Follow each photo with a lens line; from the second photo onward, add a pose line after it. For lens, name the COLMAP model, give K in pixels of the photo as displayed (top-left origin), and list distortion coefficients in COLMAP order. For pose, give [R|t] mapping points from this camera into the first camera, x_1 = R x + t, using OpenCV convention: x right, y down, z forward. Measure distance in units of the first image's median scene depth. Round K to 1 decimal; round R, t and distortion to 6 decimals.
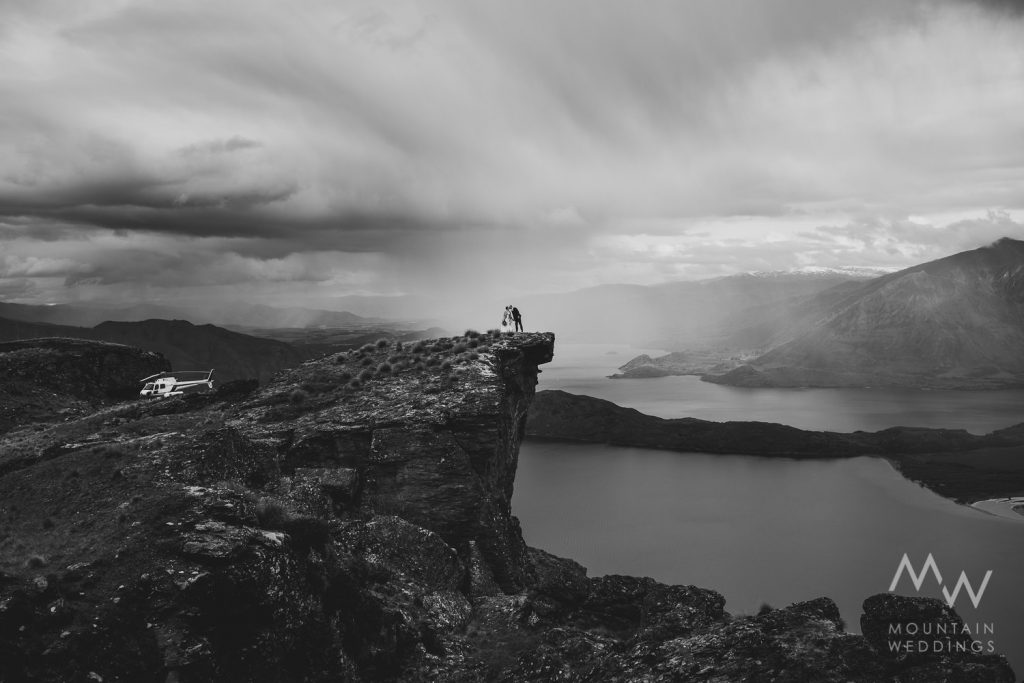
lens RADIAL K [[971.6, 0, 512.0], [0, 971.6, 341.5], [0, 0, 1]] dist [-0.005742, -0.008974]
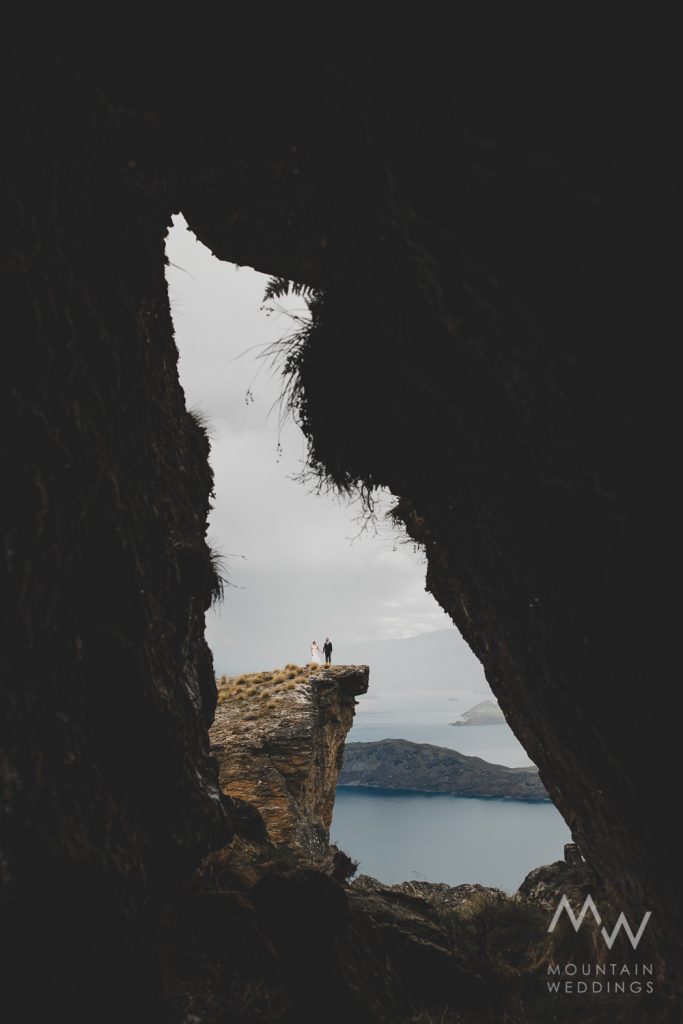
lens RADIAL K [[971.6, 0, 341.5], [0, 971.6, 512.0], [0, 0, 1]] dist [-0.005742, -0.008974]
pose [[0.999817, -0.017101, -0.008613, 0.029948], [0.015271, 0.983522, -0.180140, 0.020028], [0.011551, 0.179975, 0.983603, -0.100565]]
